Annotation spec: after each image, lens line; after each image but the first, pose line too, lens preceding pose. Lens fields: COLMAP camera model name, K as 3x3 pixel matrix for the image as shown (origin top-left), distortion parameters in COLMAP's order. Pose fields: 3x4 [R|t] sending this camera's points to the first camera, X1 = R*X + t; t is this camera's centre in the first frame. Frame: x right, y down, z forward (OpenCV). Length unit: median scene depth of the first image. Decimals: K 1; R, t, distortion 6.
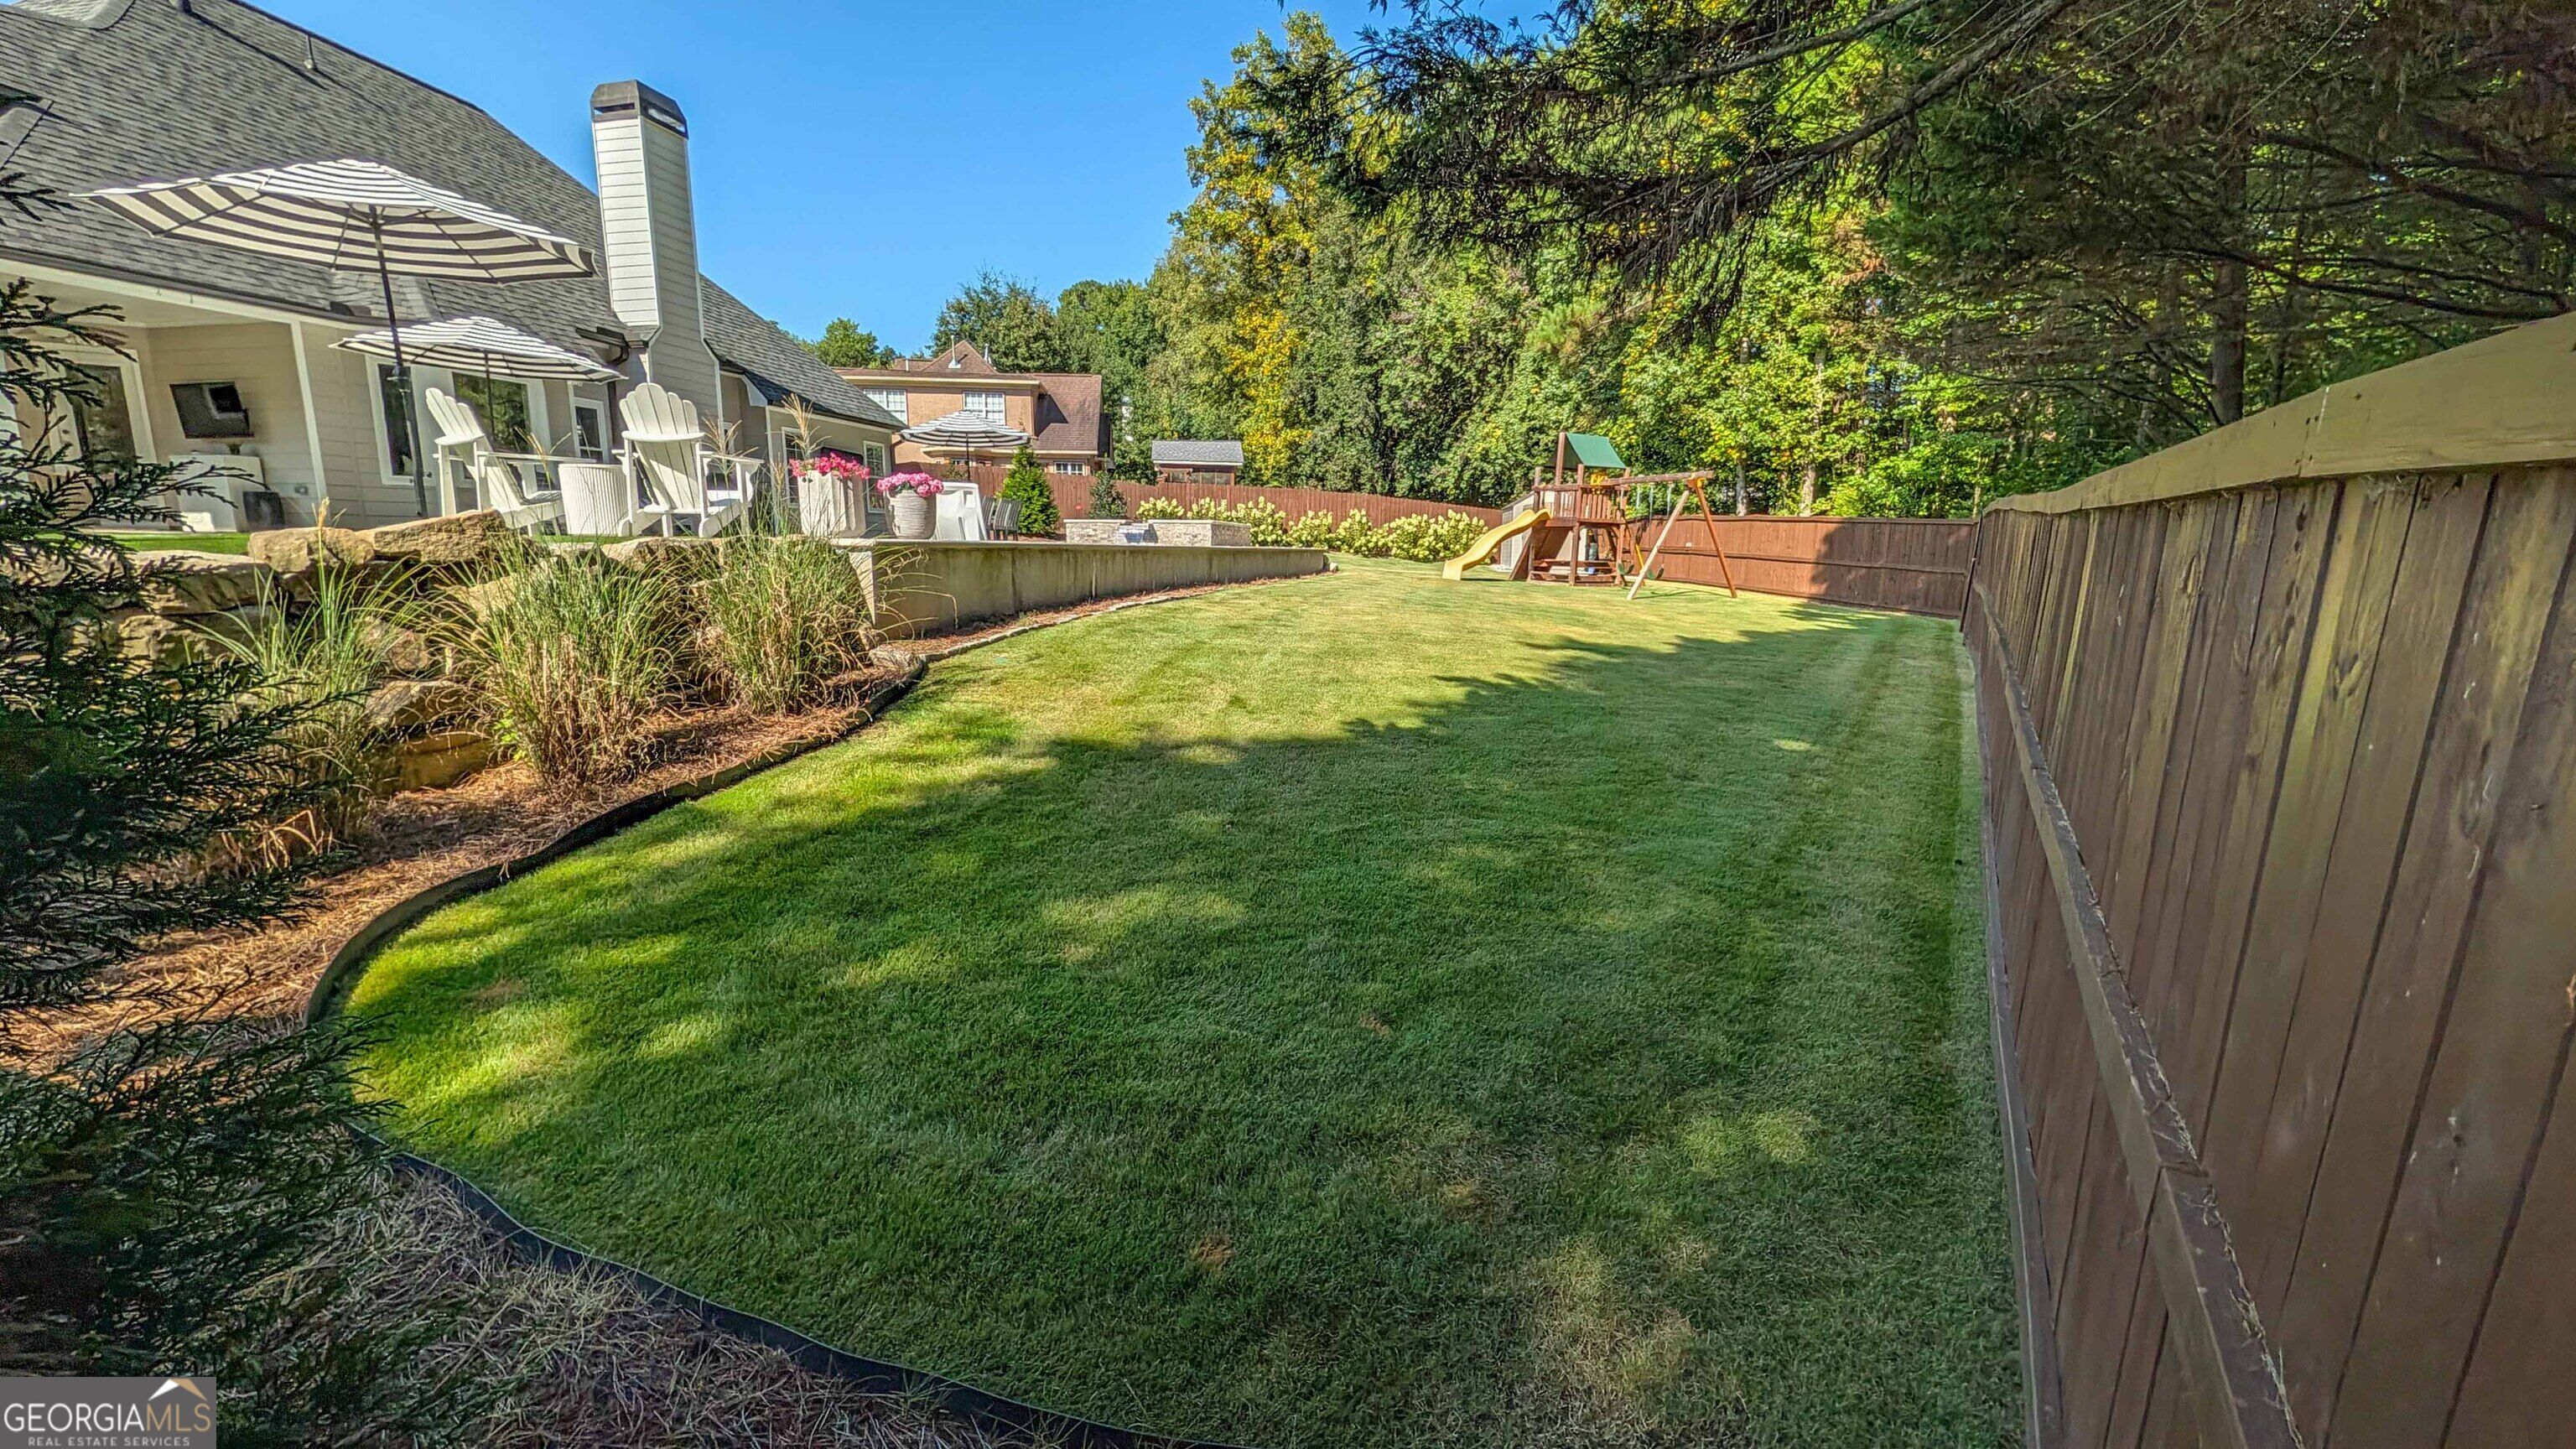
lens RADIAL K [[992.2, 0, 1288.0], [0, 992.2, 724.5], [0, 0, 1]] dist [-0.000501, -0.000204]
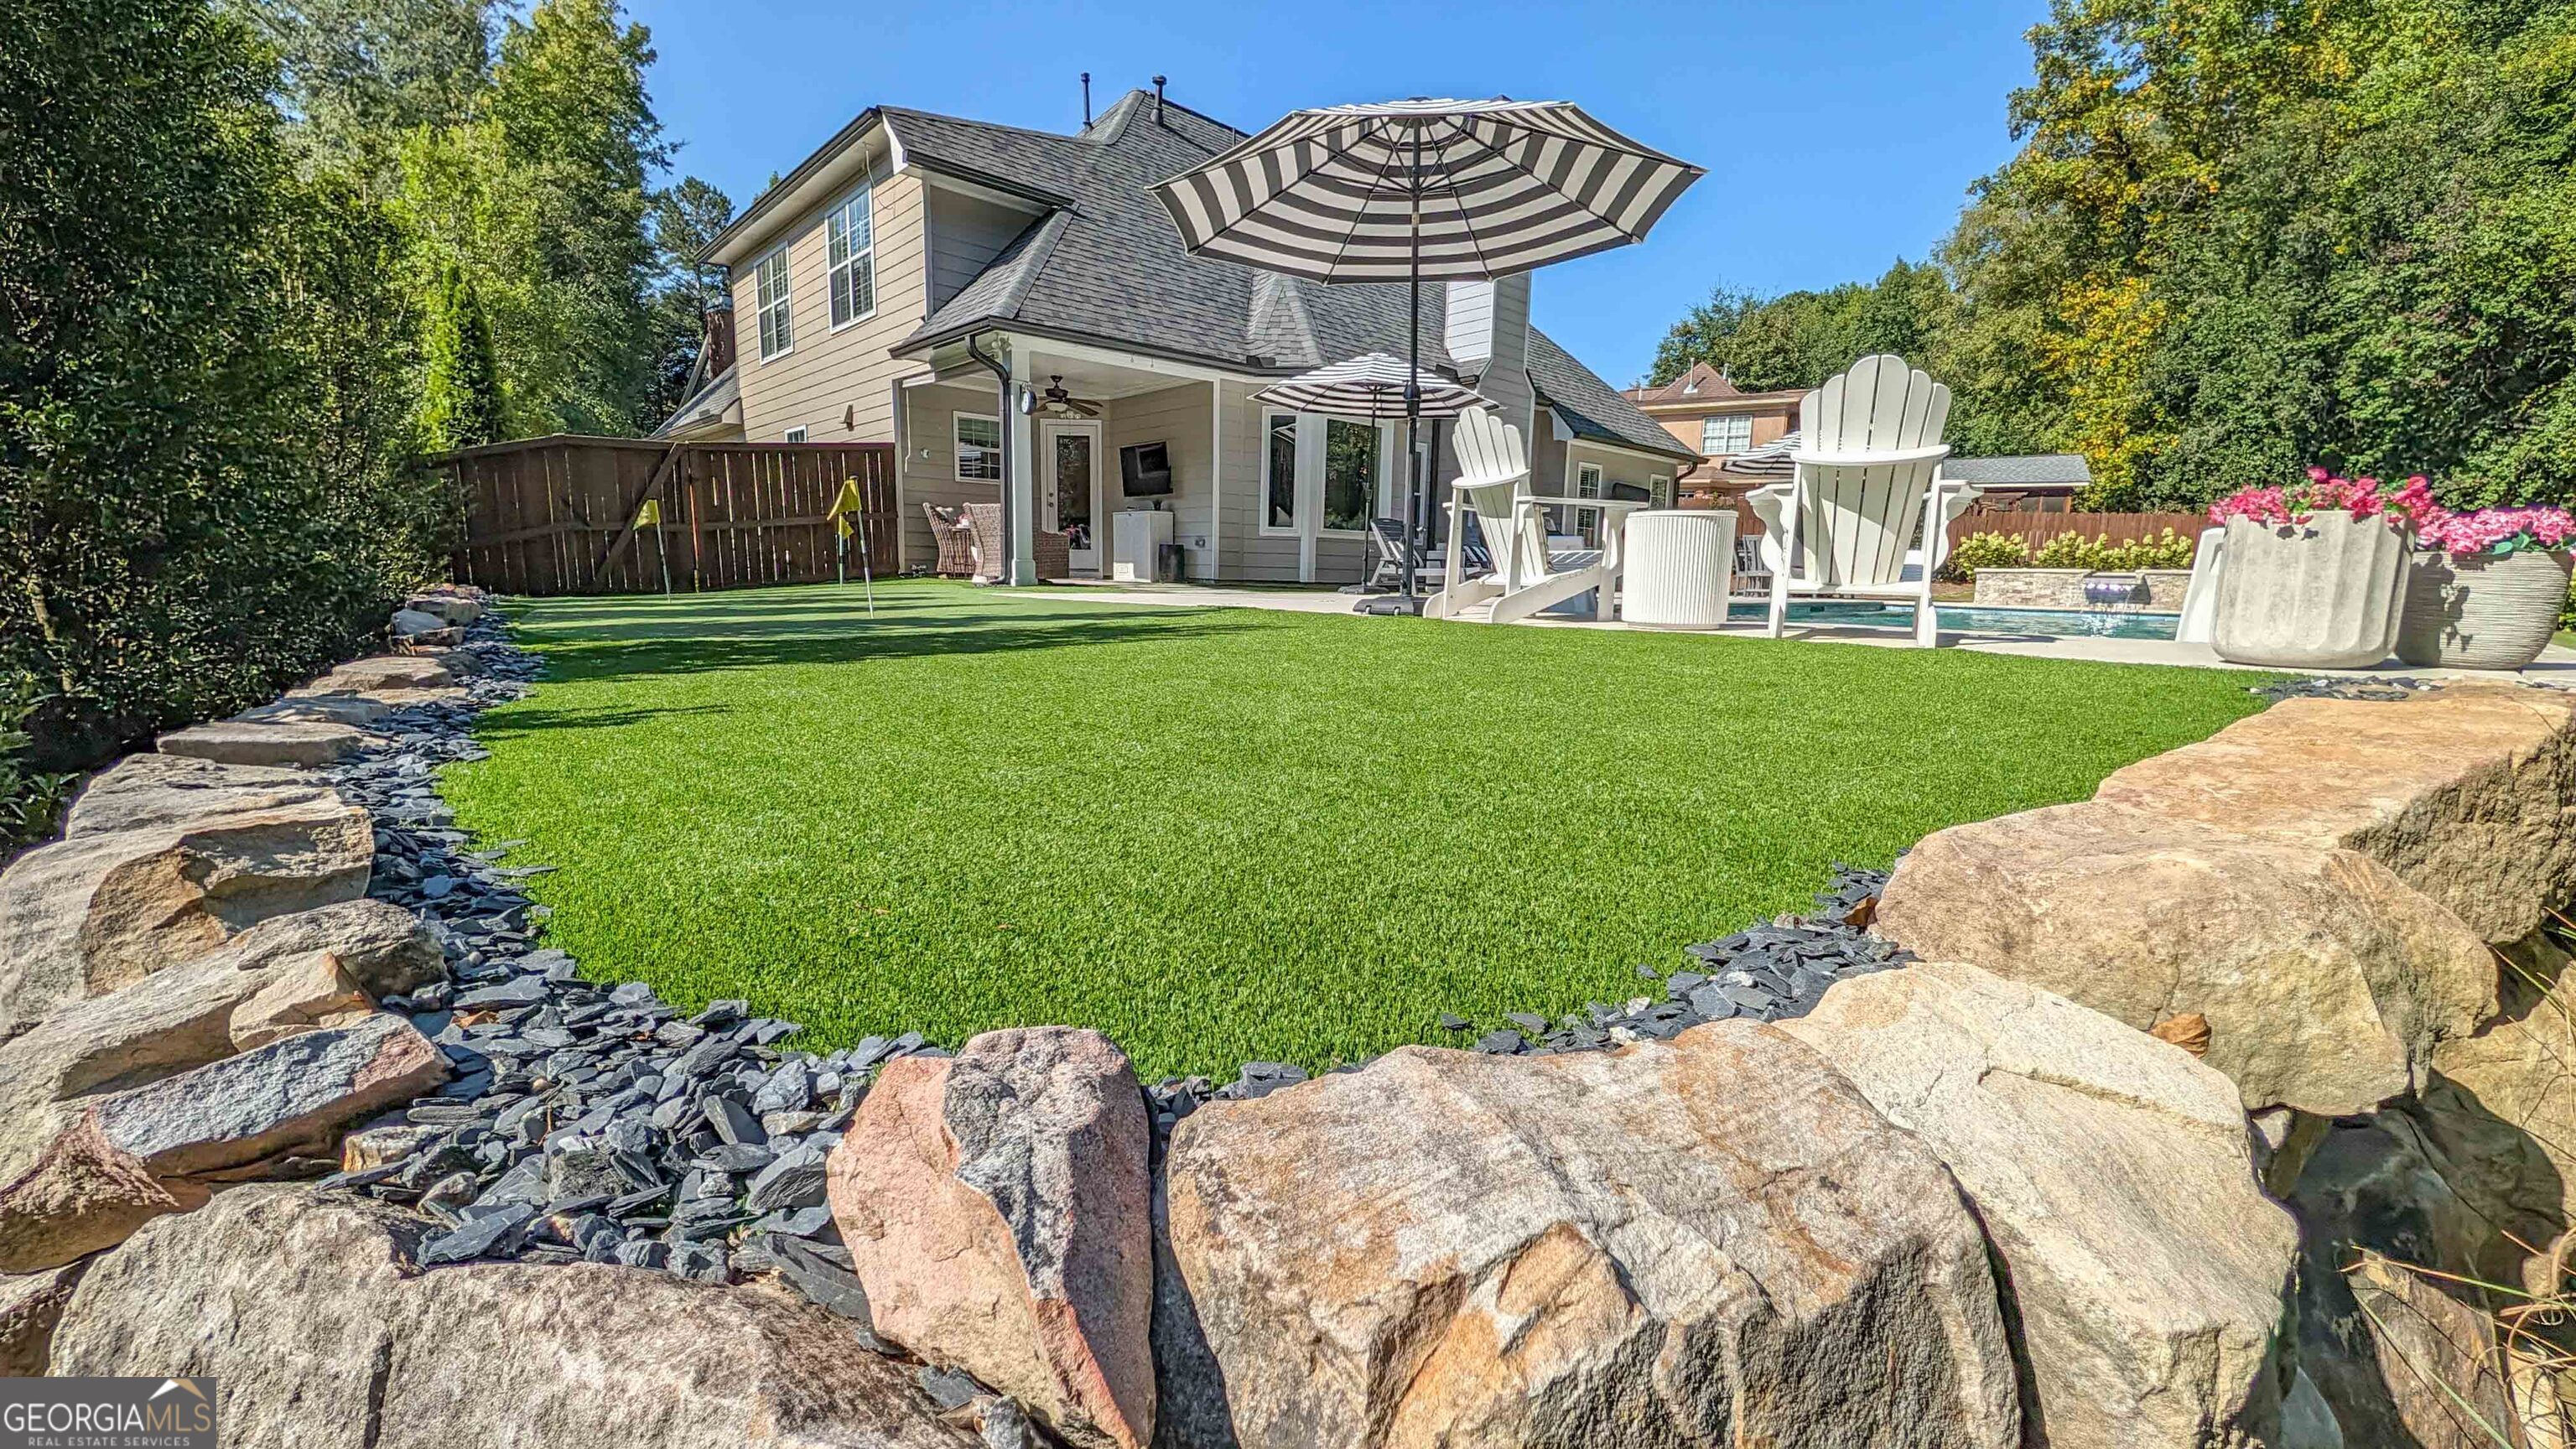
lens RADIAL K [[999.4, 0, 1286.3], [0, 999.4, 718.6], [0, 0, 1]] dist [-0.001856, 0.000025]
pose [[0.816391, 0.090093, -0.570429, -0.094170], [-0.113127, 0.993568, -0.004983, -0.018026], [0.566311, 0.068600, 0.821332, 0.063577]]
